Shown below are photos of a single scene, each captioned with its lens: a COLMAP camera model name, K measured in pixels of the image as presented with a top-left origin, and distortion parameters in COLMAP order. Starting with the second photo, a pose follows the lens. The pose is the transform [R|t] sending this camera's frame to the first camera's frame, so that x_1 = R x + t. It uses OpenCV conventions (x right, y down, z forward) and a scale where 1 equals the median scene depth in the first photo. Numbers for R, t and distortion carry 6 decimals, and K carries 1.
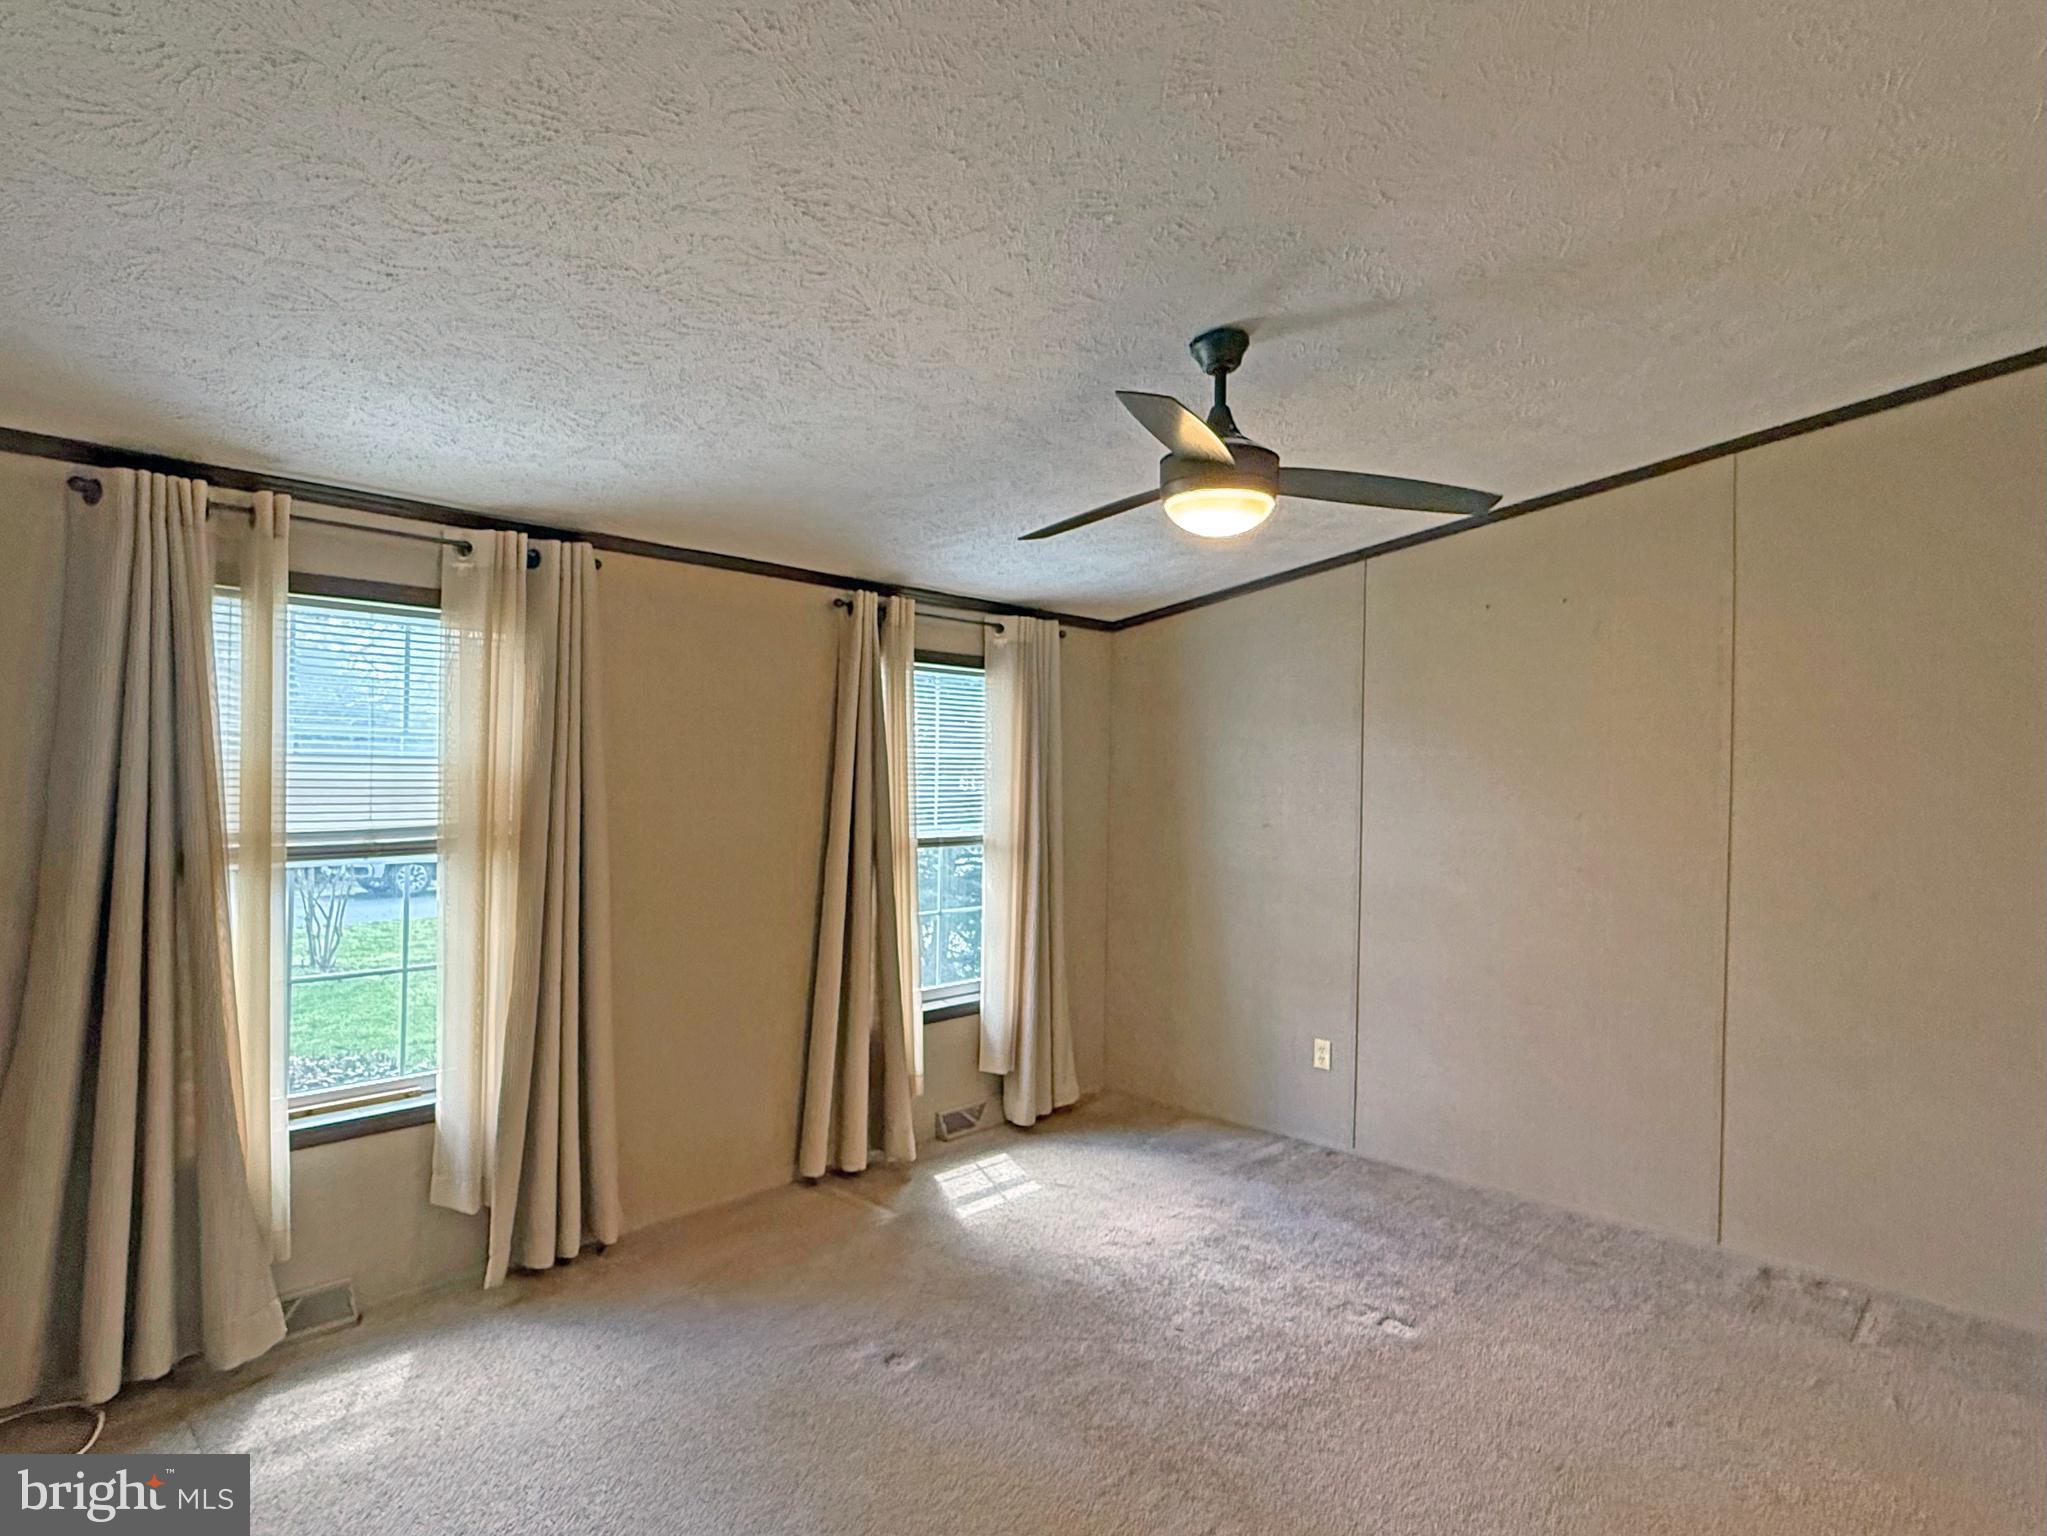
lens RADIAL K [[1112.1, 0, 1023.5], [0, 1112.1, 768.0], [0, 0, 1]] dist [0.000316, -0.000004]
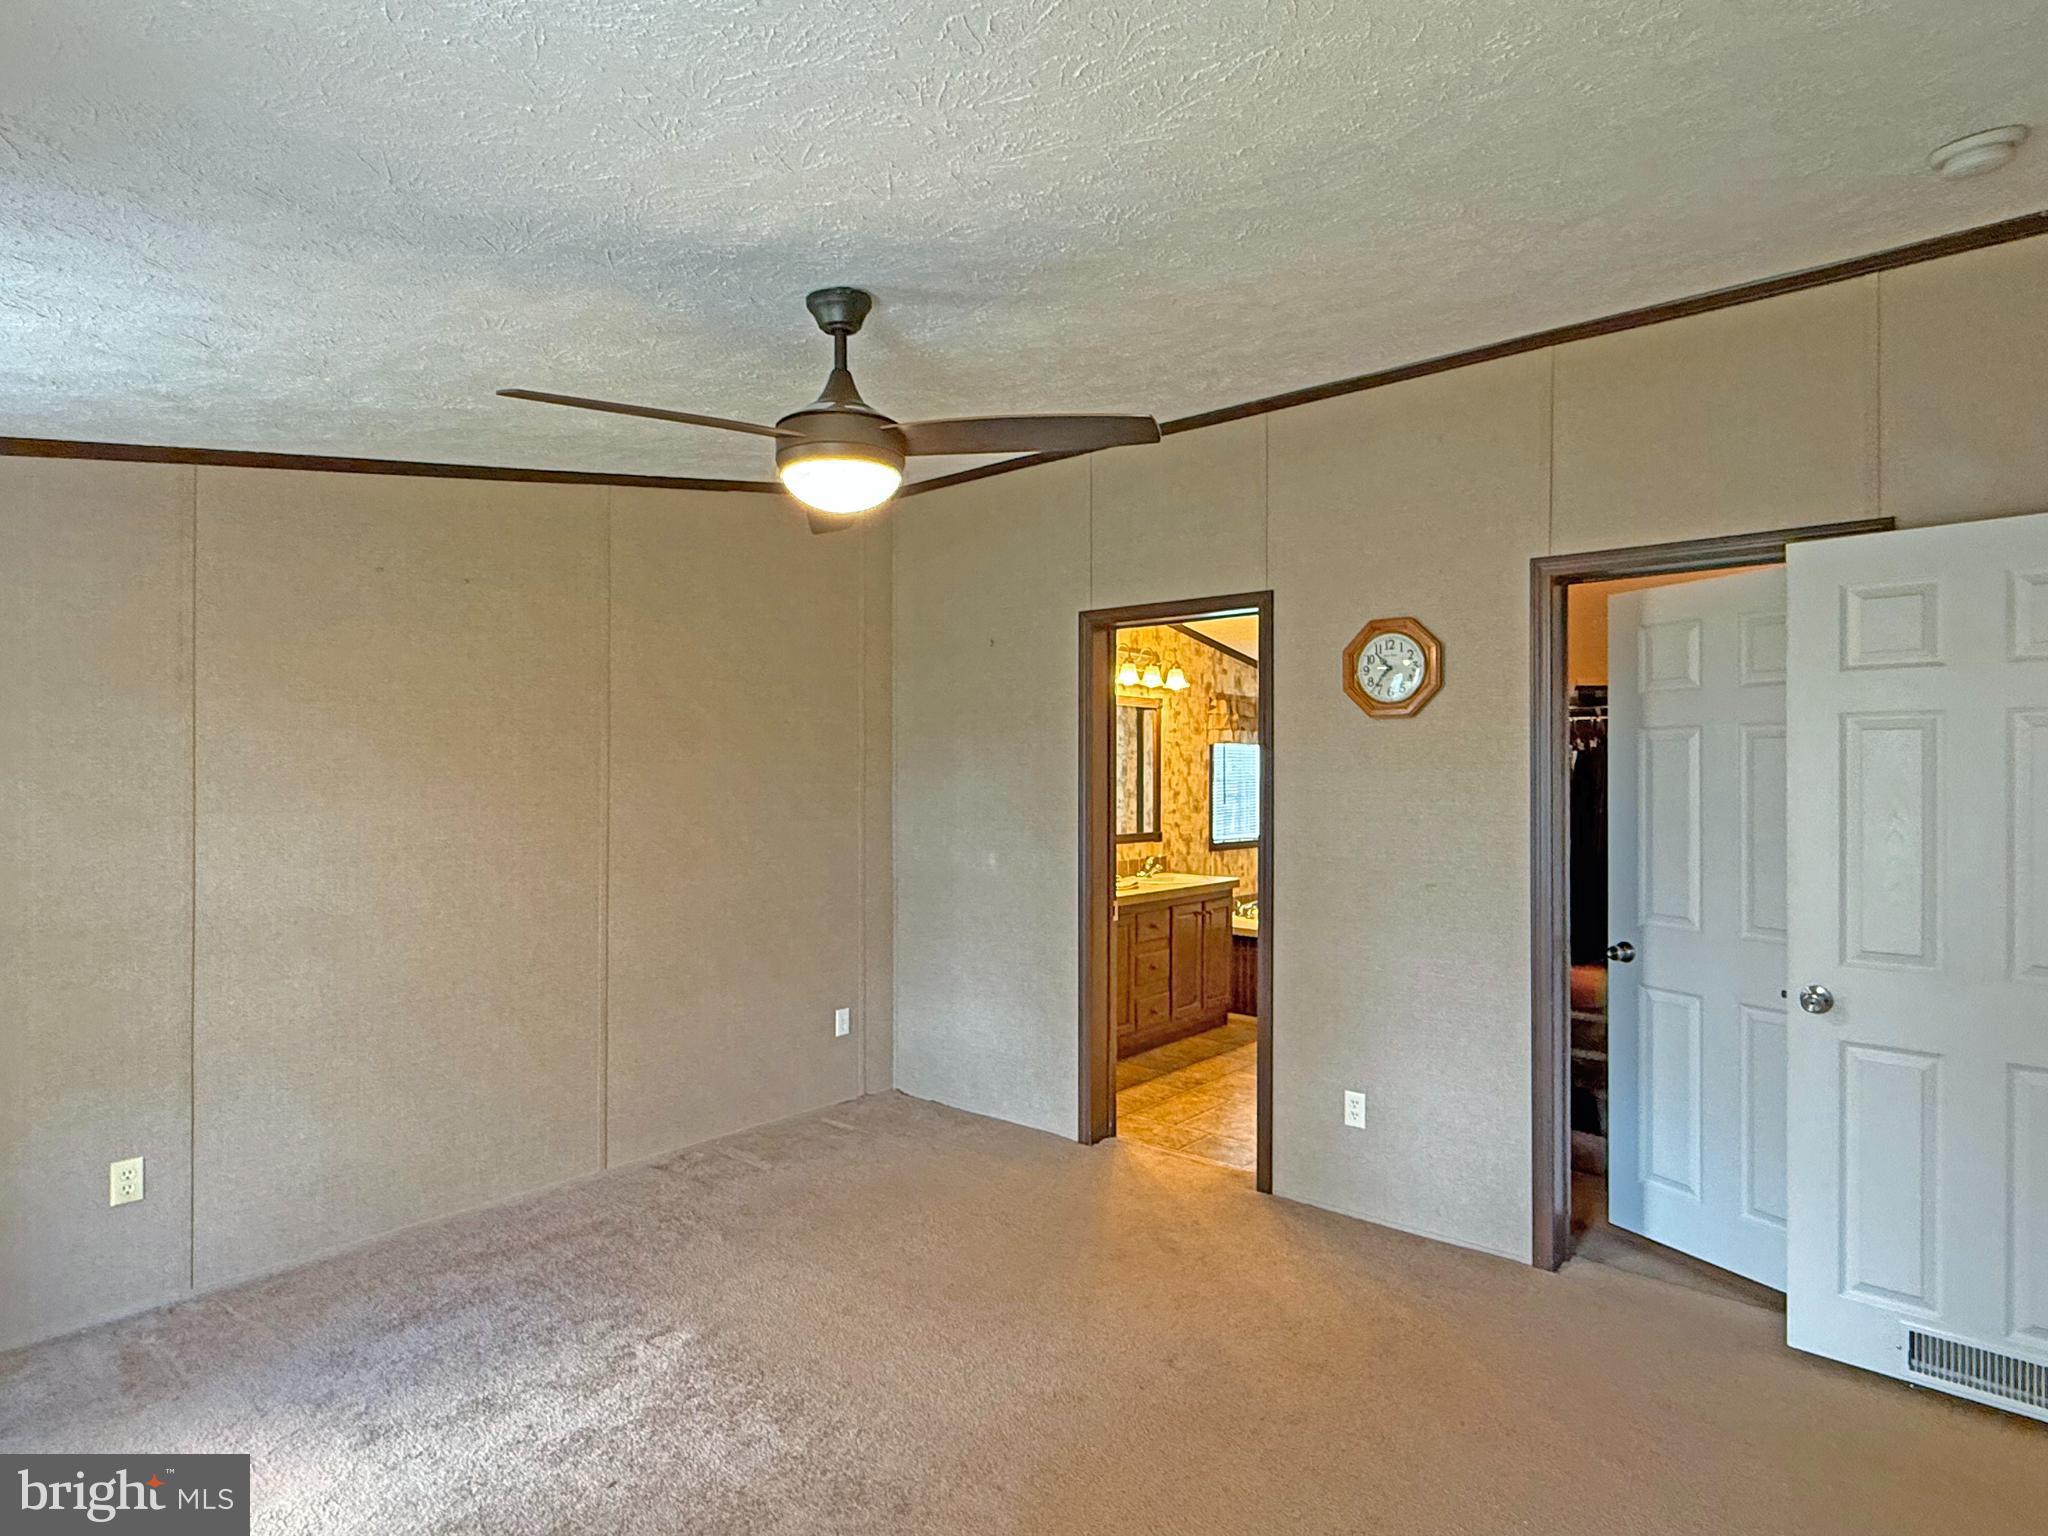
lens RADIAL K [[1112.7, 0, 1024.0], [0, 1112.7, 768.0], [0, 0, 1]] dist [0.000316, -0.000004]
pose [[-0.028160, -0.023990, 0.999316, -0.581100], [-0.002582, 0.999710, 0.023927, -0.012836], [-0.999600, -0.001907, -0.028214, 0.675204]]
